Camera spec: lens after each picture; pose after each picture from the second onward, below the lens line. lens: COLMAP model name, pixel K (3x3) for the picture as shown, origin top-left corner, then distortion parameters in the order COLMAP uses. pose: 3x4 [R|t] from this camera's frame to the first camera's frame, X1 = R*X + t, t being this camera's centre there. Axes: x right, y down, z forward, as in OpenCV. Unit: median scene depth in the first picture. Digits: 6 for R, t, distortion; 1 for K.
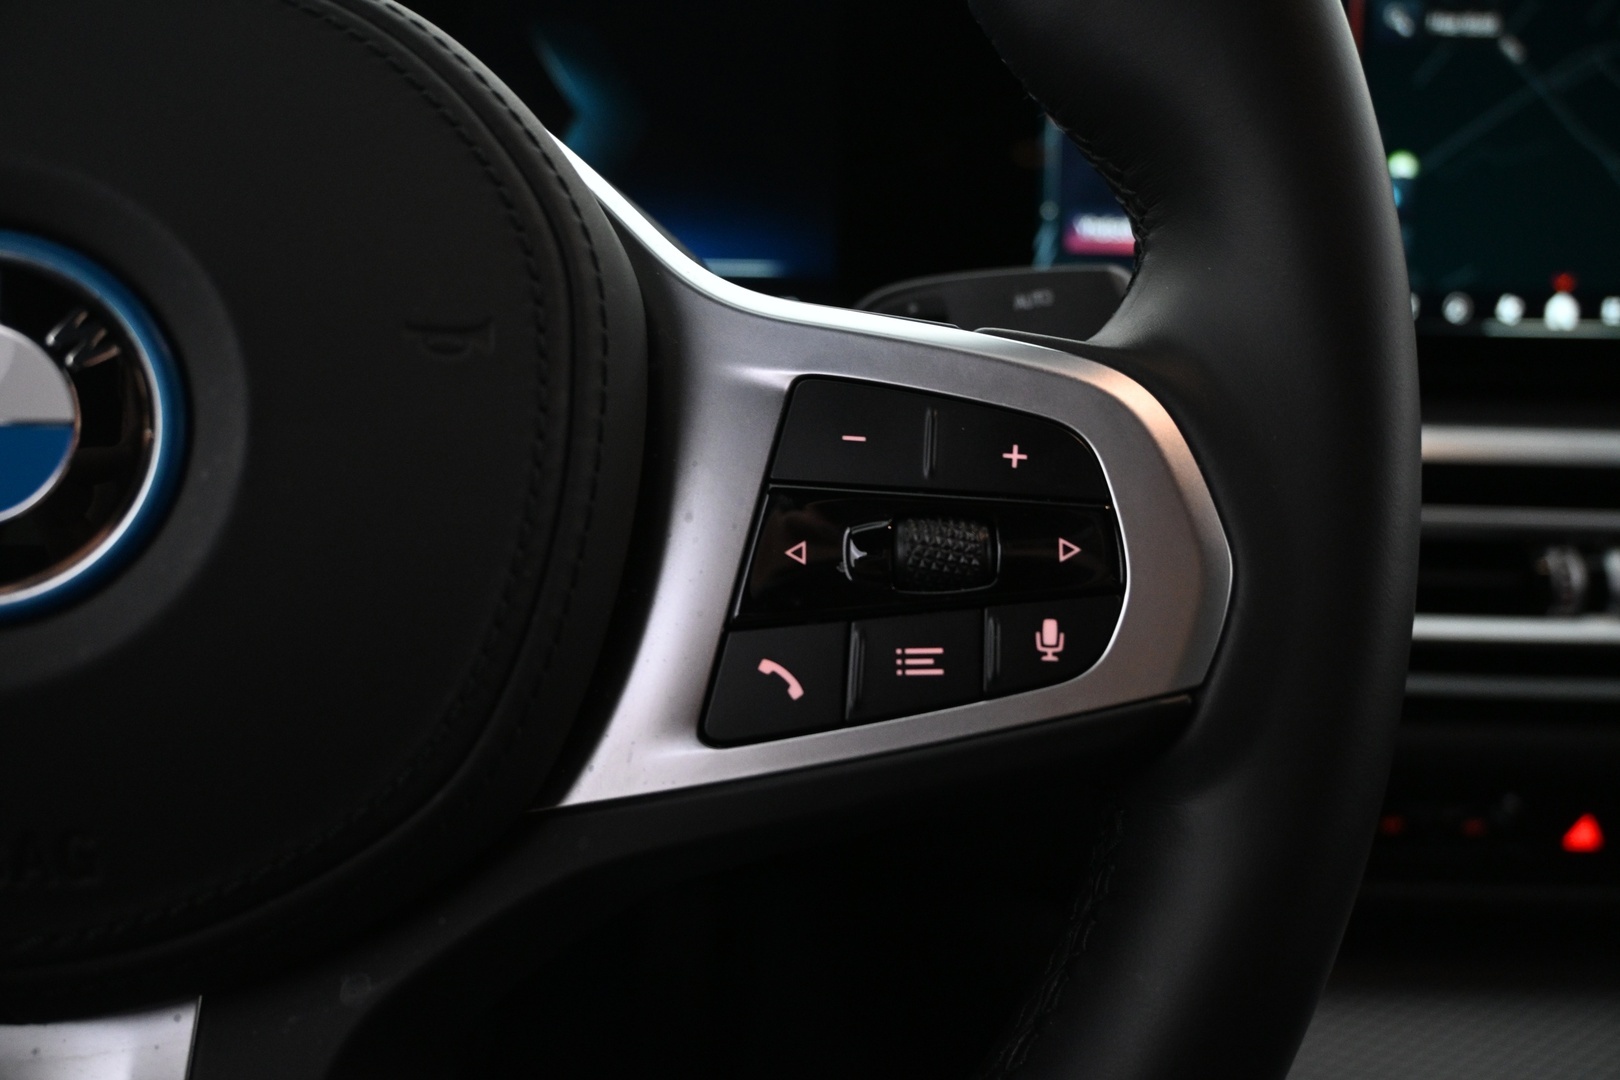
lens RADIAL K [[1291.5, 0, 816.1], [0, 1291.5, 534.7], [0, 0, 1]] dist [-0.027263, 0.002394]
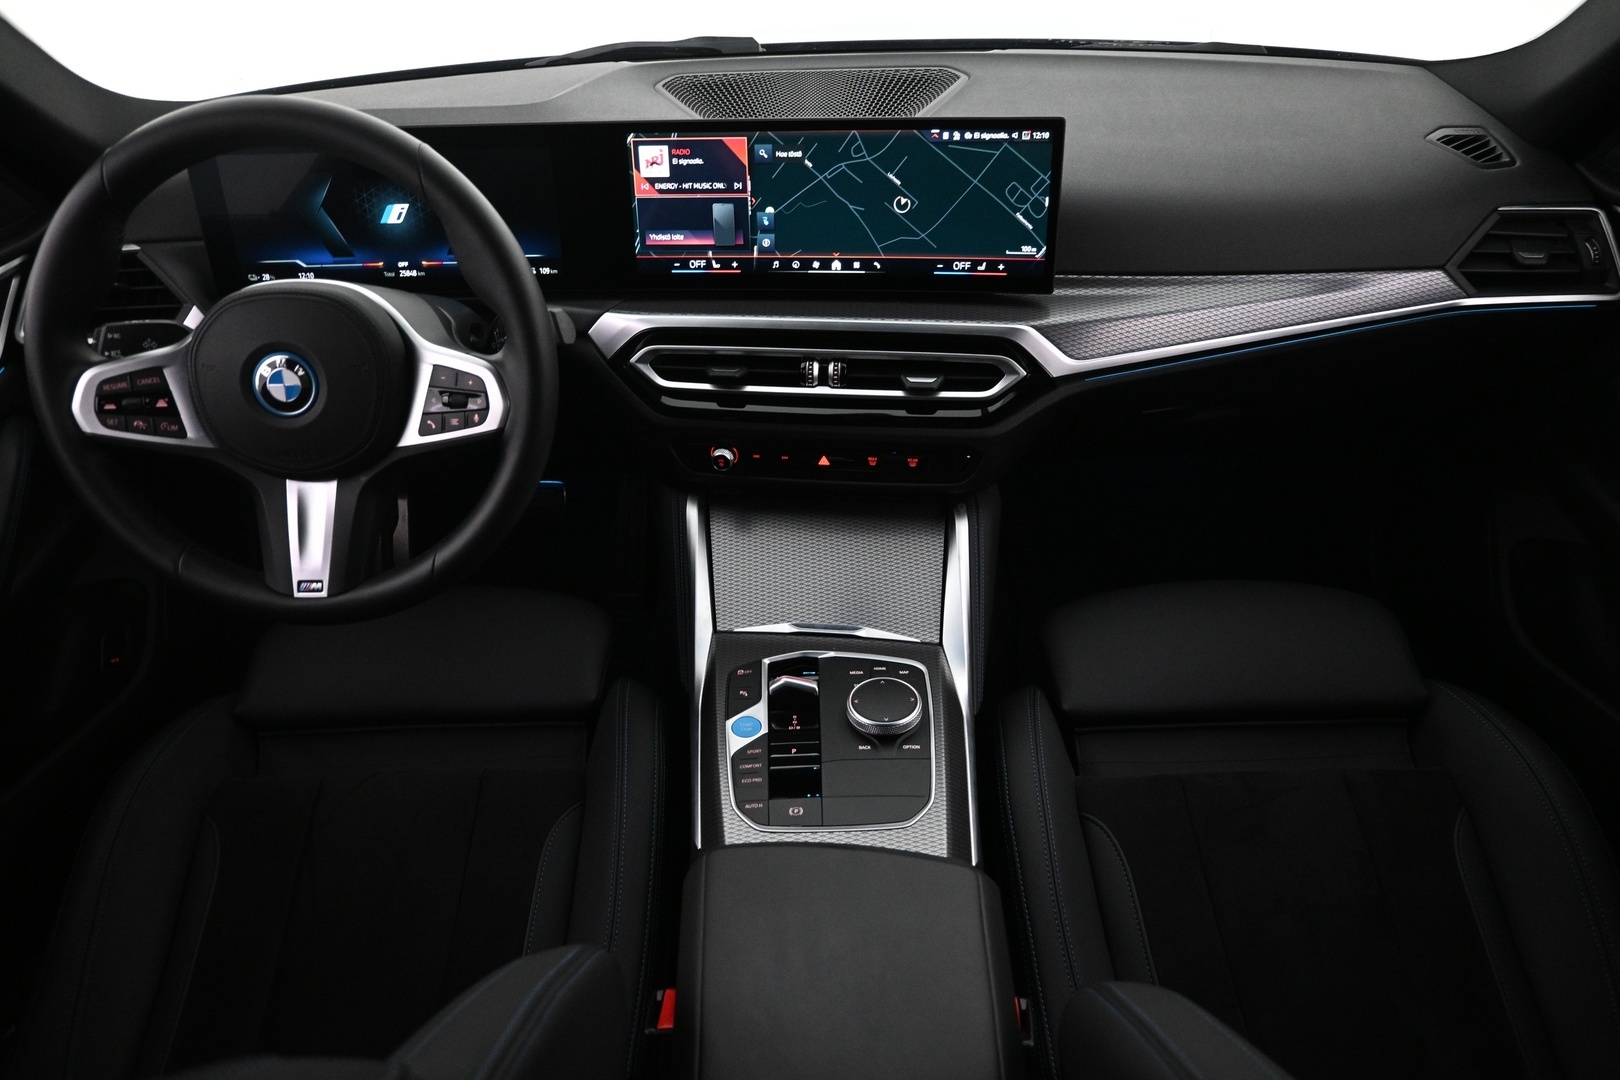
lens RADIAL K [[1099.8, 0, 807.2], [0, 1099.8, 533.9], [0, 0, 1]] dist [-0.004149, -0.000478]
pose [[0.987741, 0.035047, -0.152117, 2.186988], [0.011005, 0.956413, 0.291810, -0.754564], [0.155714, -0.289906, 0.944303, -3.145008]]
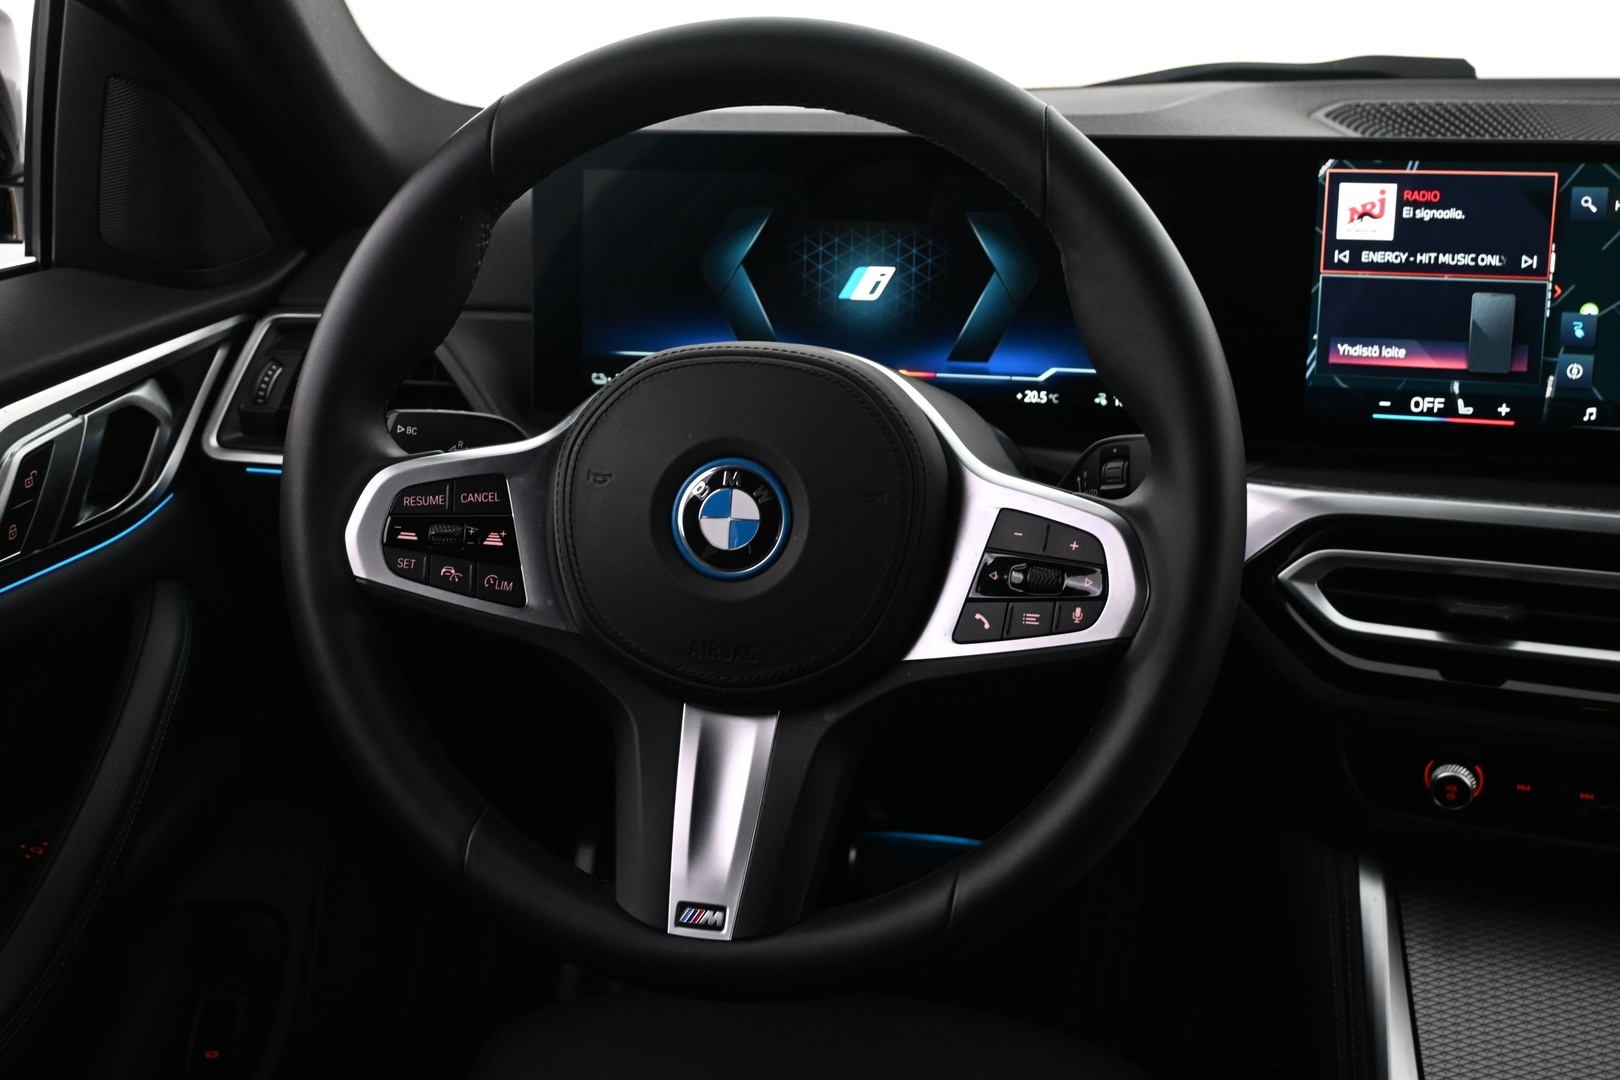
lens RADIAL K [[1968.8, 0, 816.3], [0, 1968.8, 538.4], [0, 0, 1]] dist [-0.006416, 0.000000]
pose [[0.932963, 0.069386, -0.353221, 1.088924], [-0.057804, 0.997391, 0.043245, -0.220204], [0.355300, -0.019929, 0.934540, -2.977998]]
